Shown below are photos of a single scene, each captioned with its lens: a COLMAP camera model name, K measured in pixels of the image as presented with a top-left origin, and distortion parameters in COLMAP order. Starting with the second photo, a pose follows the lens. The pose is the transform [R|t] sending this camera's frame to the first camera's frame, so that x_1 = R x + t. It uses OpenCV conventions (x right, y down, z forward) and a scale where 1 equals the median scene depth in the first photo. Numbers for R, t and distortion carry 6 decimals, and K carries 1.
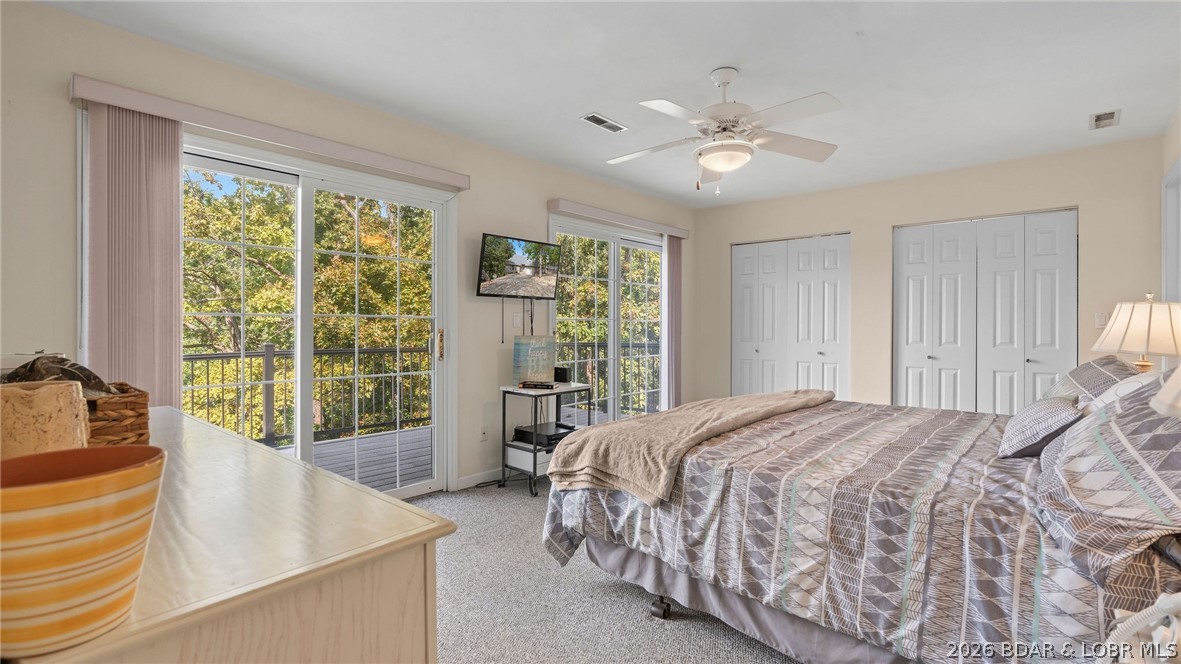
lens RADIAL K [[535.8, 0, 590.8], [0, 535.8, 331.5], [0, 0, 1]] dist [-0.001819, -0.000100]
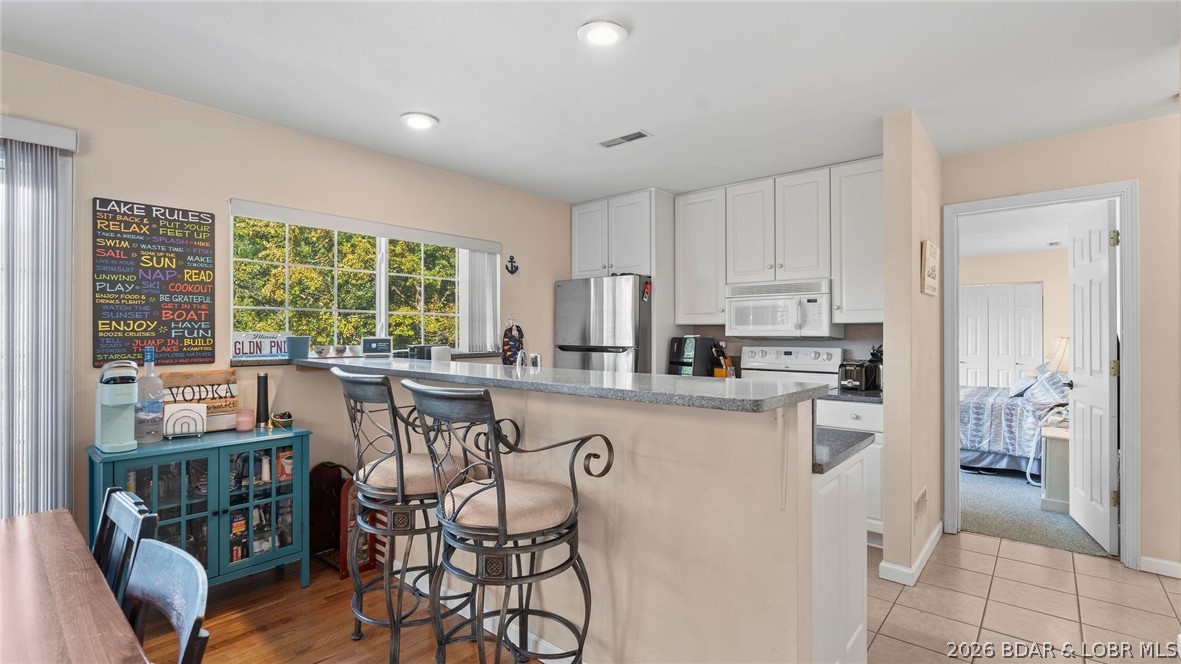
lens RADIAL K [[535.8, 0, 589.8], [0, 535.8, 334.7], [0, 0, 1]] dist [-0.001819, -0.000100]
pose [[0.999848, -0.001108, 0.017420, -2.063327], [0.001243, 0.999970, -0.007688, -0.102468], [-0.017411, 0.007709, 0.999819, -2.459995]]
